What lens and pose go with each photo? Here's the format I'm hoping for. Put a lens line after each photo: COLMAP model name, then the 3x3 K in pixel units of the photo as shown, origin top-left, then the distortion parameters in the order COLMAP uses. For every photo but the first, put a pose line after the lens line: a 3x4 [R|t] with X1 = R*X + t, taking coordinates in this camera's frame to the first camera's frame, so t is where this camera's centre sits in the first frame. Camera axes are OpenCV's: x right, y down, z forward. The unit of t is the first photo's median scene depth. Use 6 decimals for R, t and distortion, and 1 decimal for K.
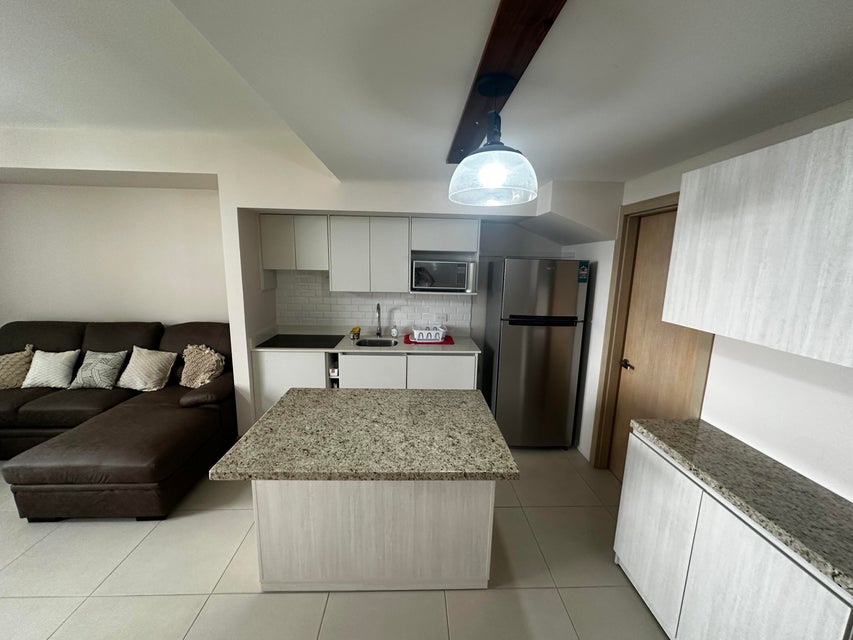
lens RADIAL K [[339.8, 0, 425.5], [0, 339.8, 318.9], [0, 0, 1]] dist [-0.001692, 0.000906]
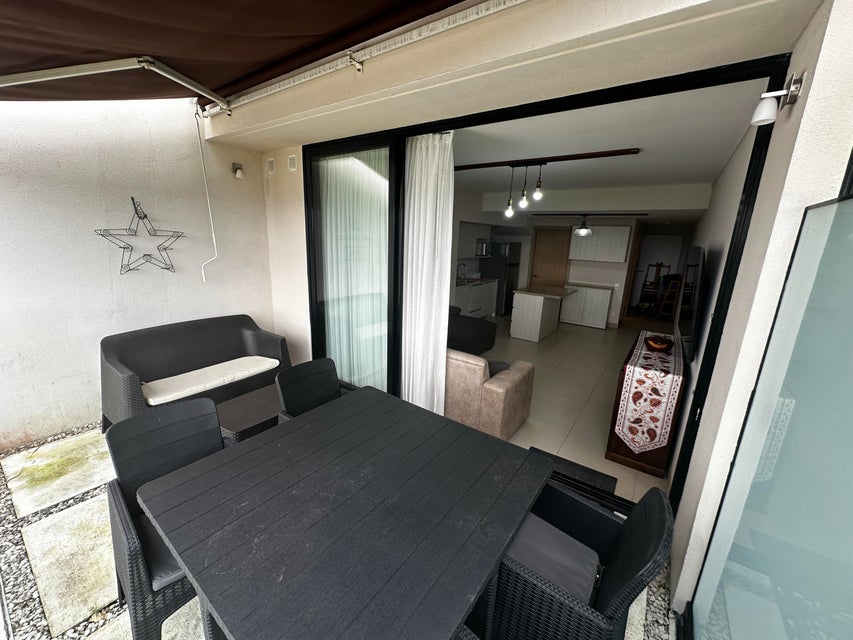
lens RADIAL K [[339.8, 0, 427.1], [0, 339.8, 318.6], [0, 0, 1]] dist [-0.001692, 0.000906]
pose [[0.612494, -0.186020, 0.768276, -2.132022], [0.110557, 0.982523, 0.149756, -0.051831], [-0.782706, -0.006786, 0.622354, -0.161235]]
